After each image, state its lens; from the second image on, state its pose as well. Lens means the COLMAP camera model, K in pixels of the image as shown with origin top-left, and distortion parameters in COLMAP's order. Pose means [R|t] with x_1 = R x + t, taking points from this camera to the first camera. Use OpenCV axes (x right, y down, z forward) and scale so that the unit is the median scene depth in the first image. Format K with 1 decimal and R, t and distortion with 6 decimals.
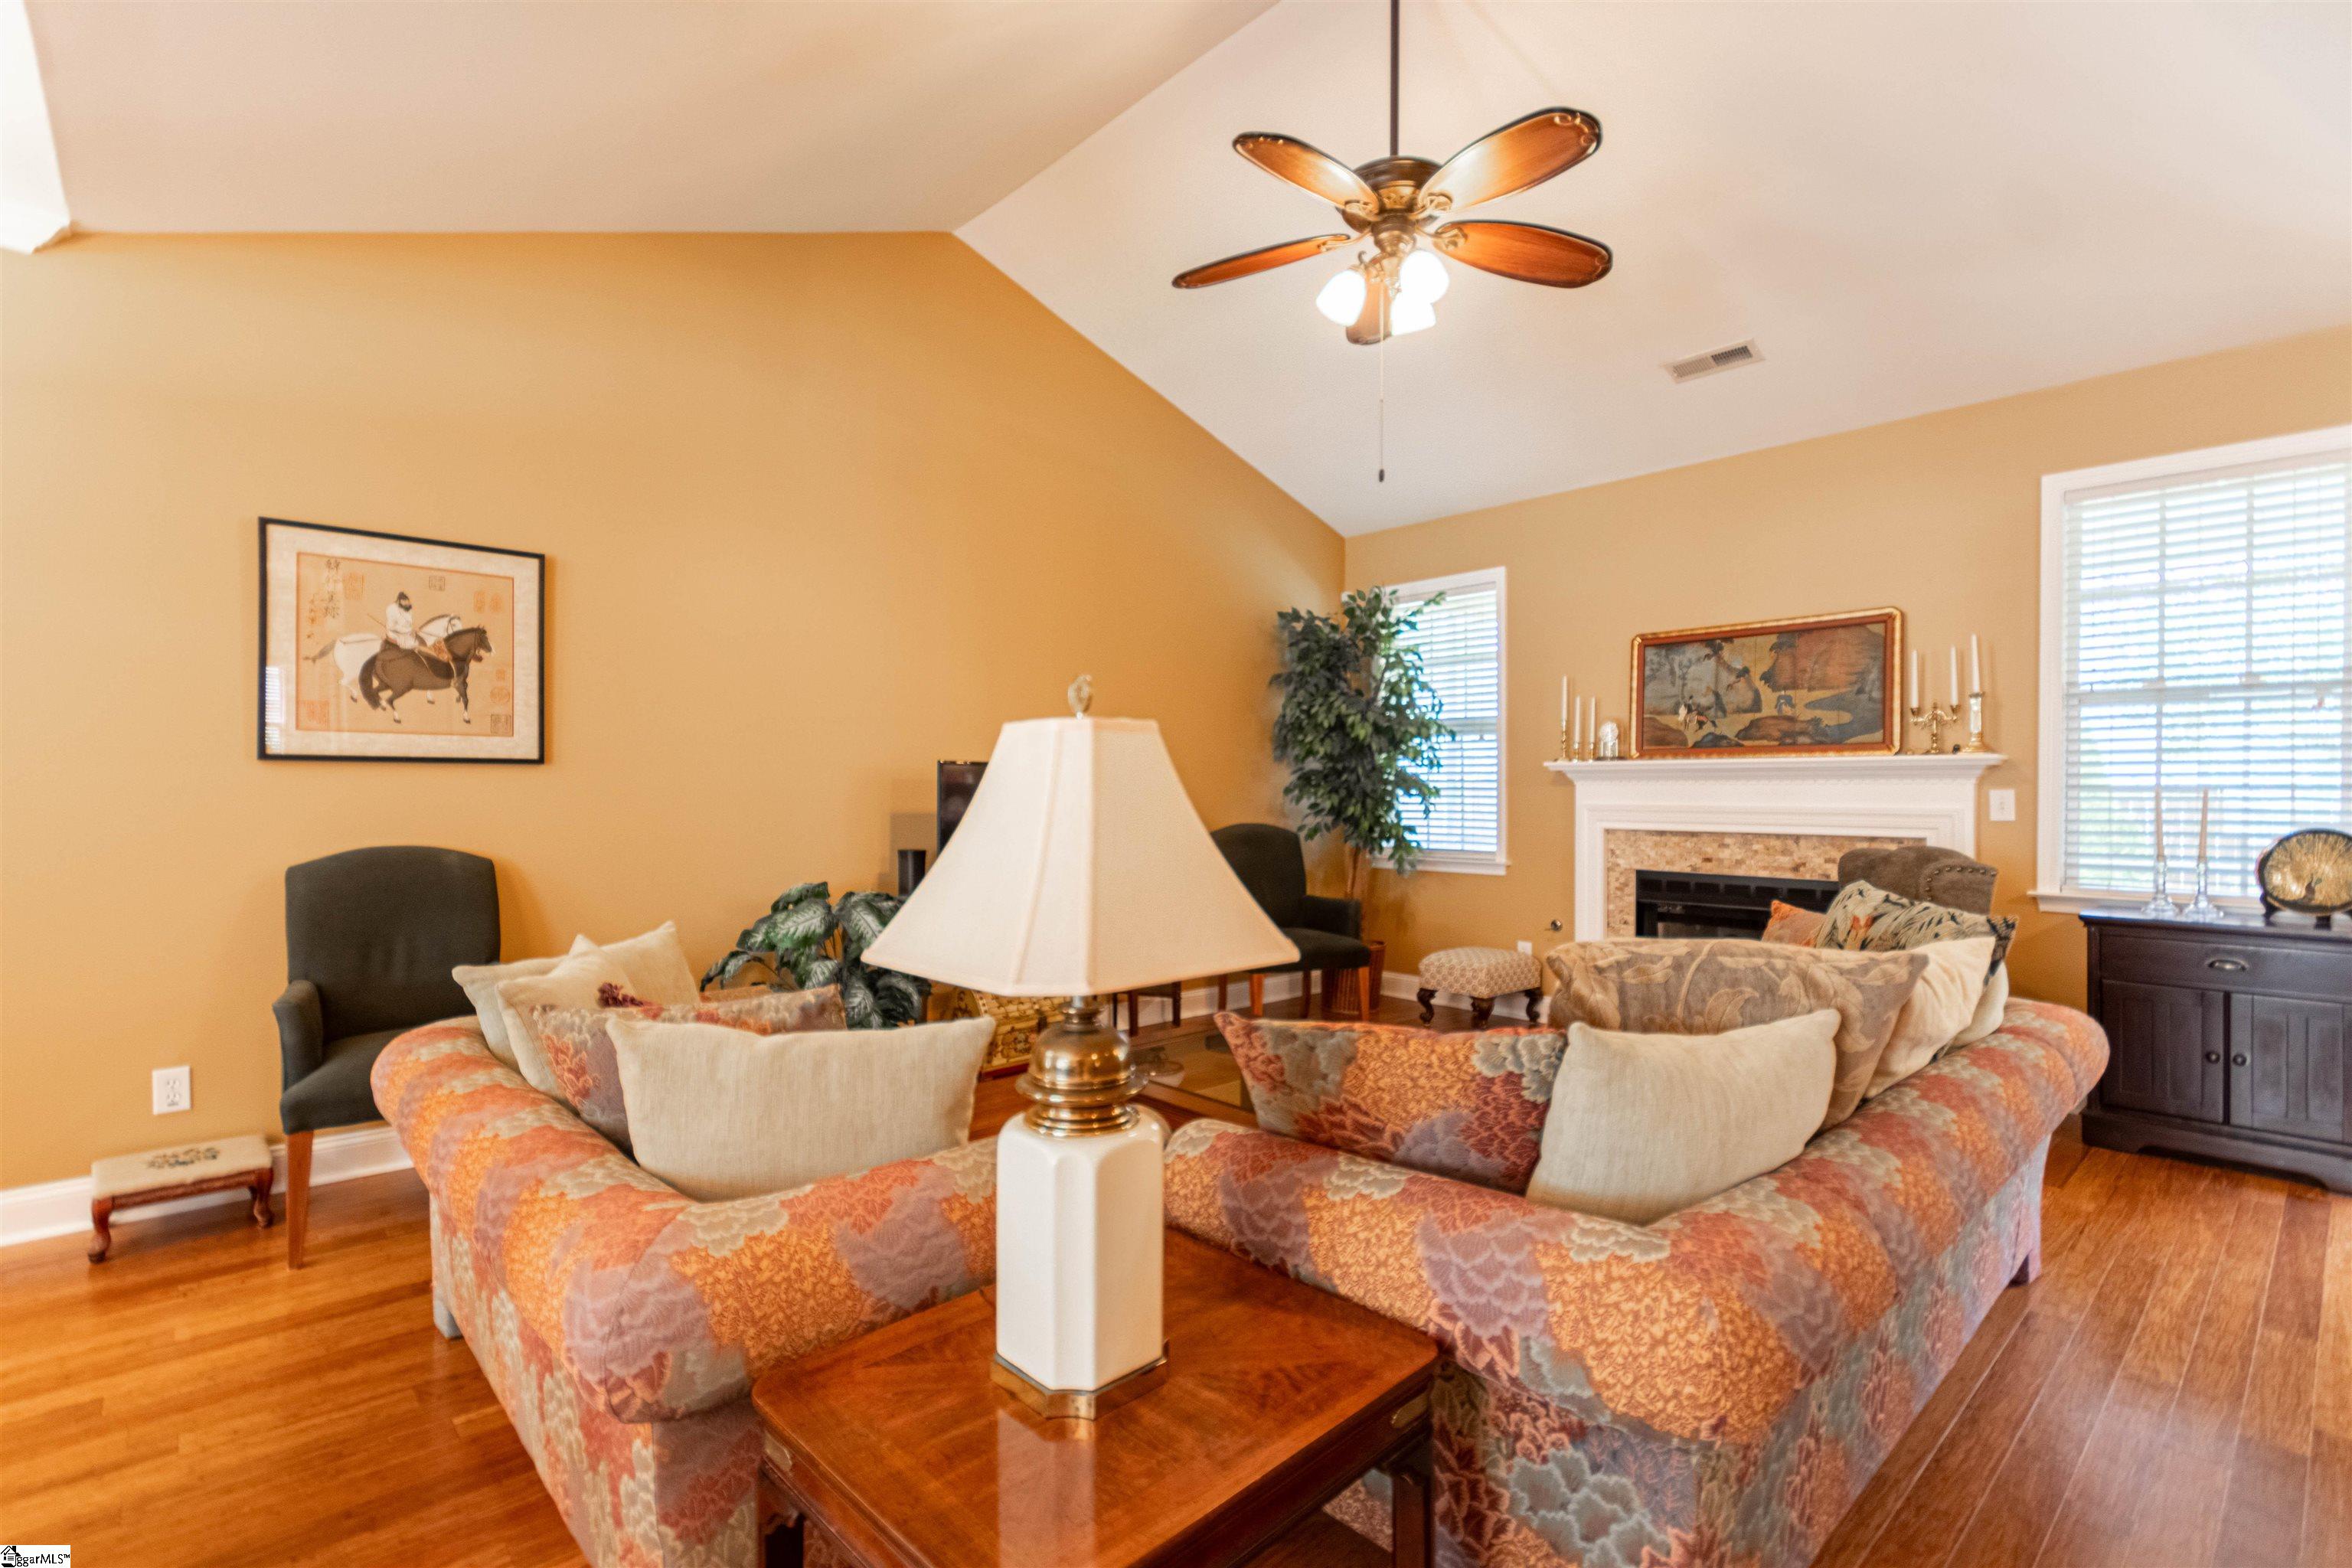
lens RADIAL K [[1097.0, 0, 1170.8], [0, 1097.0, 790.7], [0, 0, 1]] dist [0.002202, 0.001283]
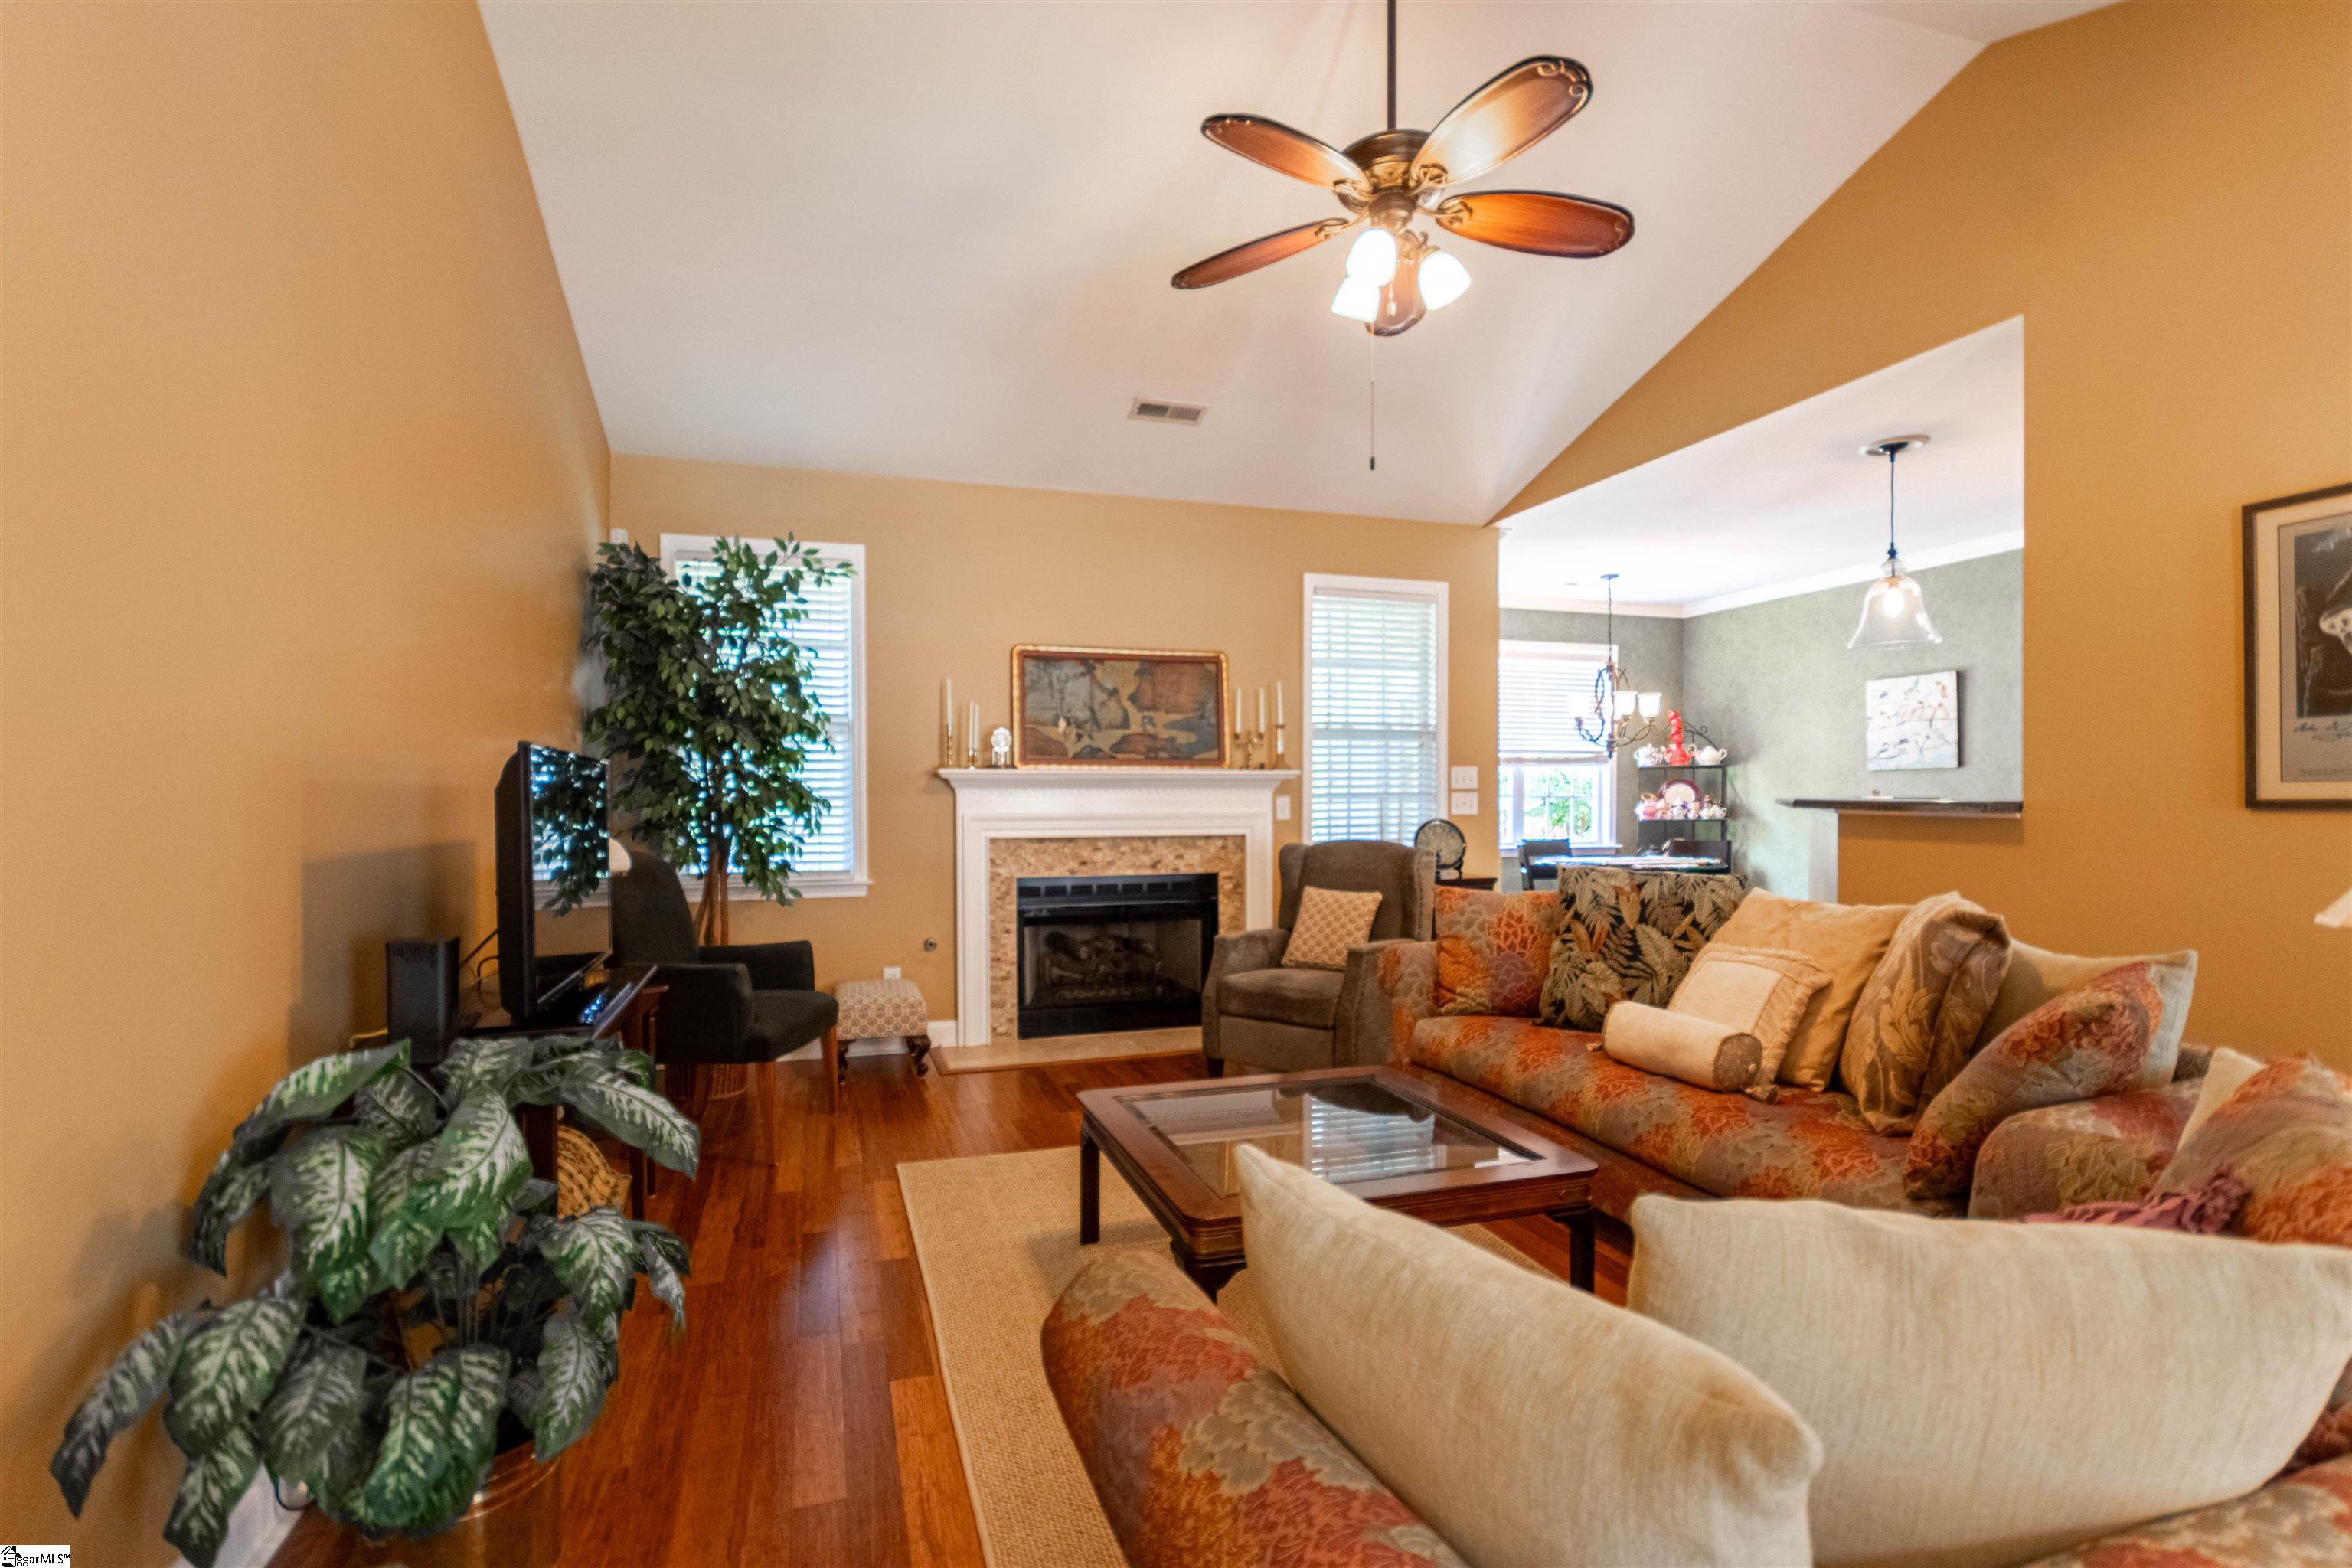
lens RADIAL K [[1126.3, 0, 1130.9], [0, 1126.3, 796.0], [0, 0, 1]] dist [0.001466, 0.000384]
pose [[0.426311, 0.002057, 0.904574, -0.510632], [0.006185, 0.999967, -0.005189, 0.003307], [-0.904556, 0.007807, 0.426284, 0.508043]]
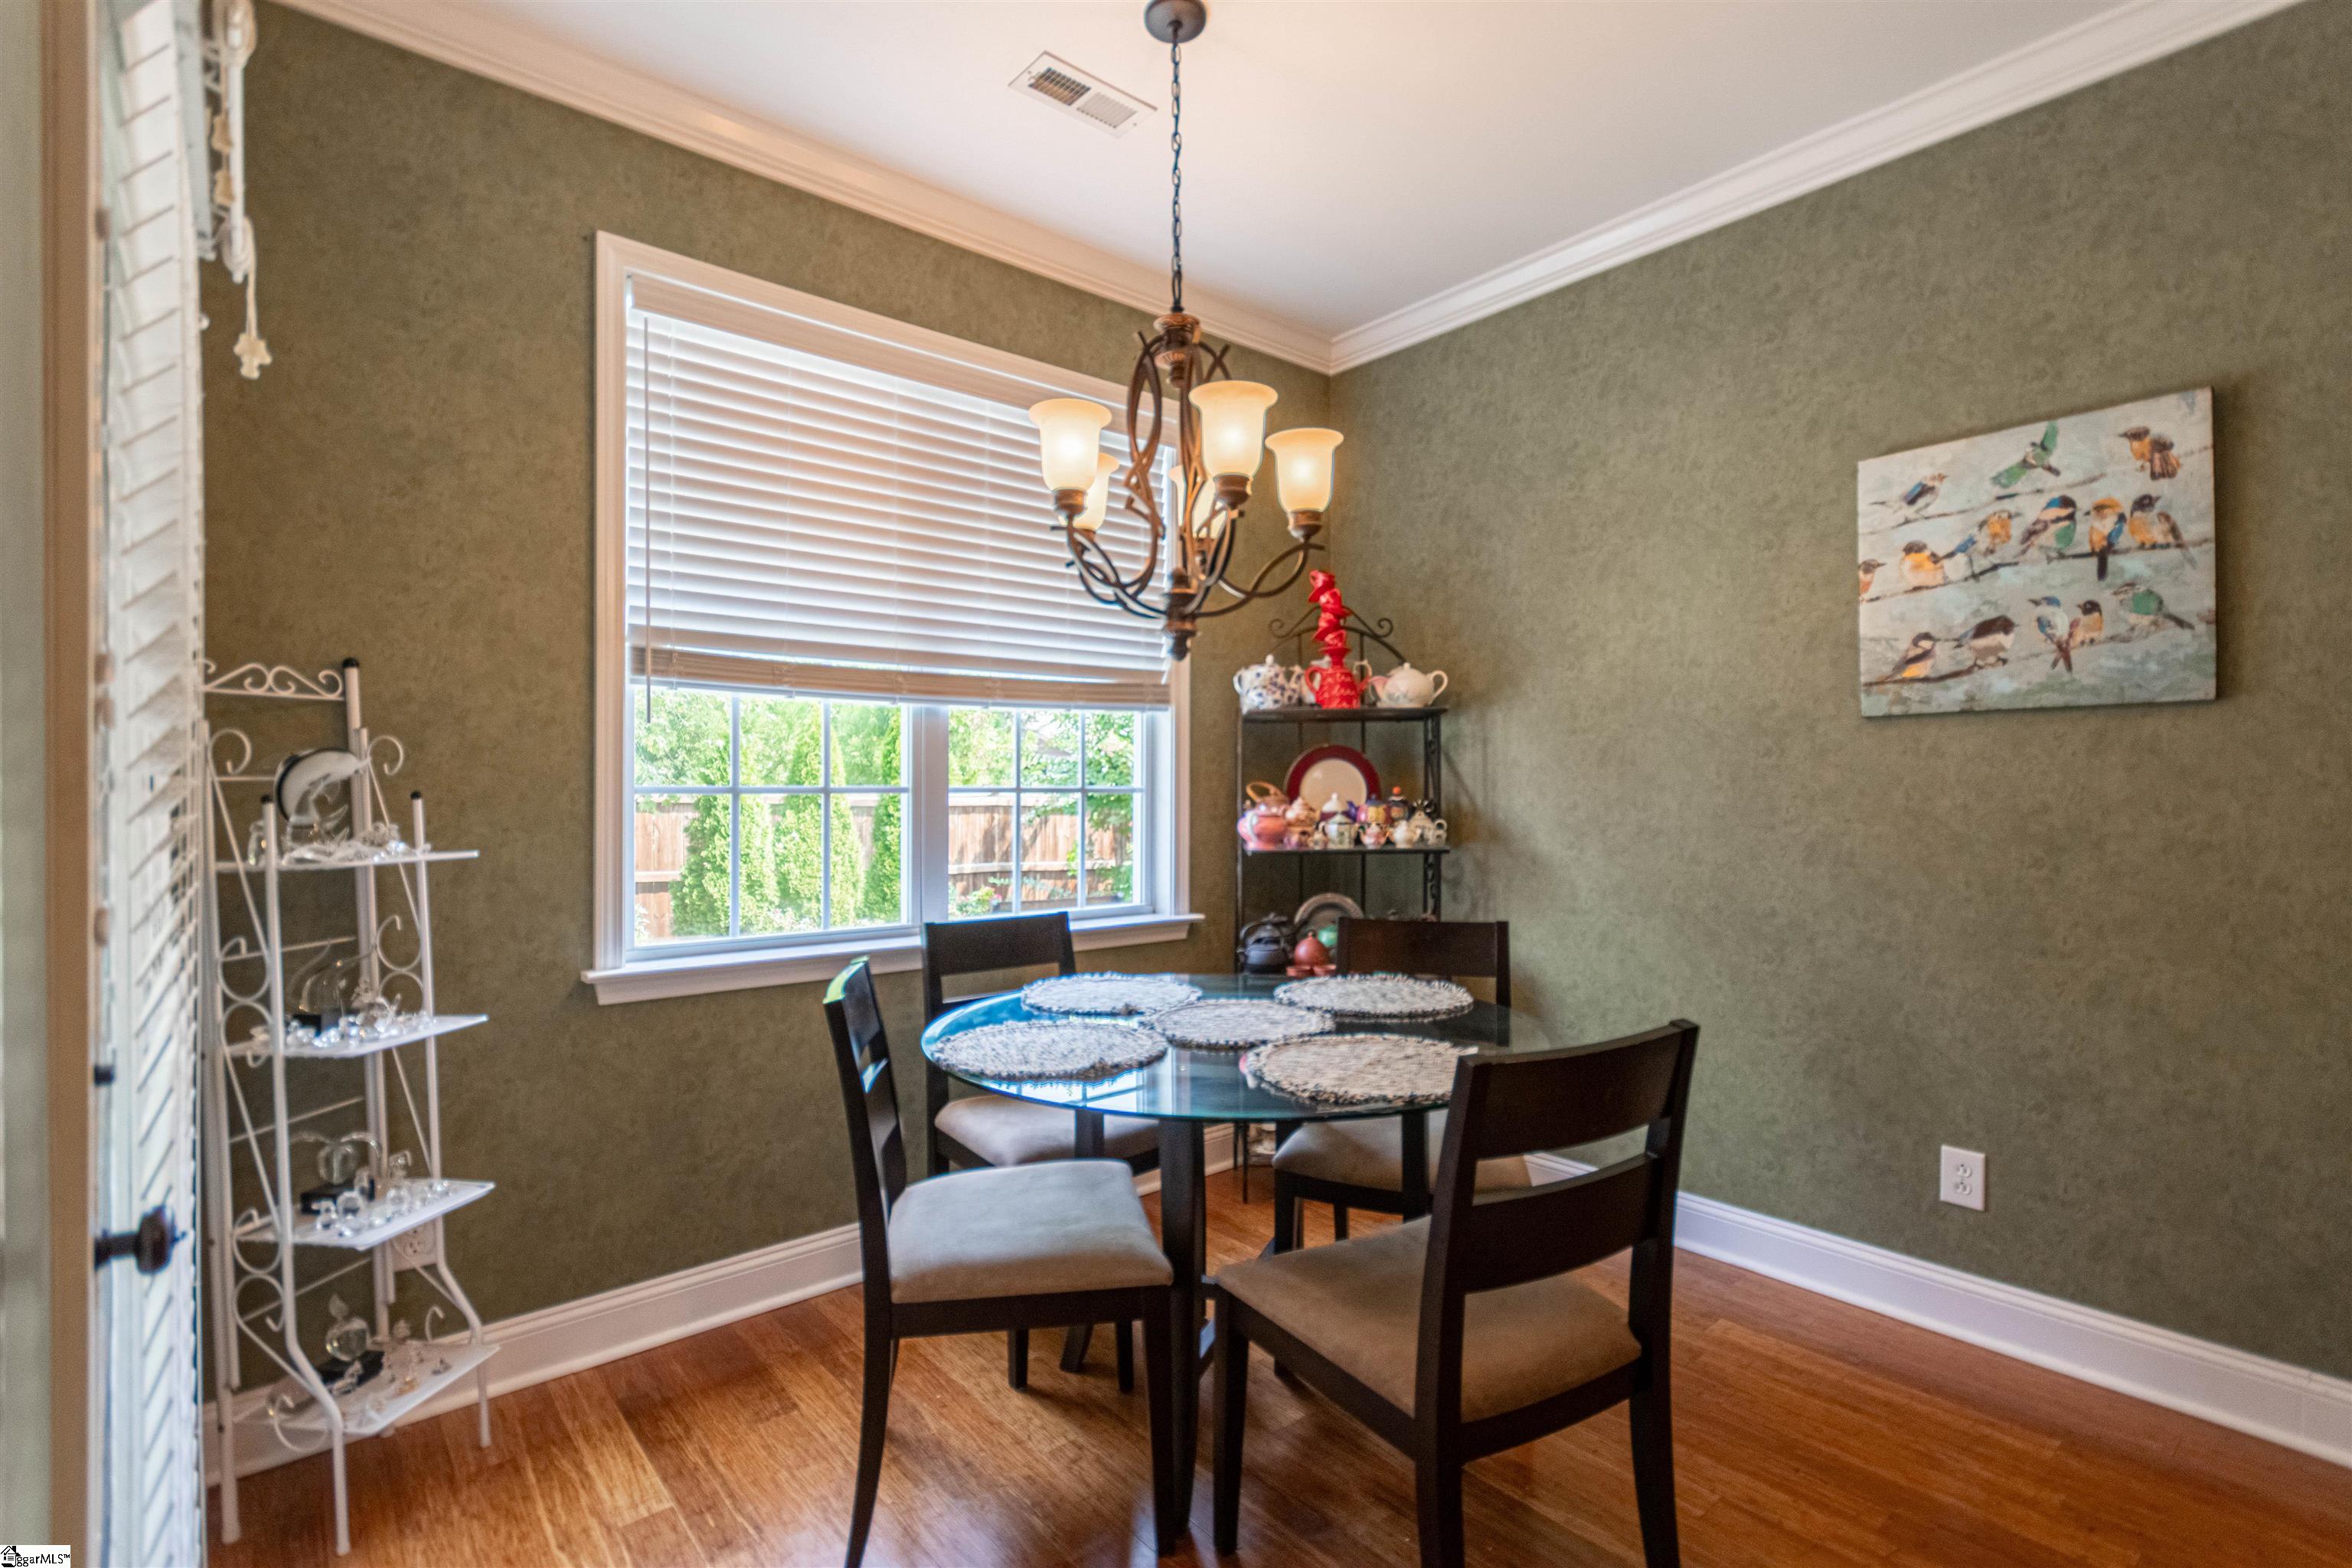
lens RADIAL K [[1097.0, 0, 1170.8], [0, 1097.0, 790.7], [0, 0, 1]] dist [0.002202, 0.001283]
pose [[0.041842, -0.003369, 0.999119, 0.757814], [0.005757, 0.999979, 0.003131, -0.002051], [-0.999108, 0.005621, 0.041861, 0.557459]]
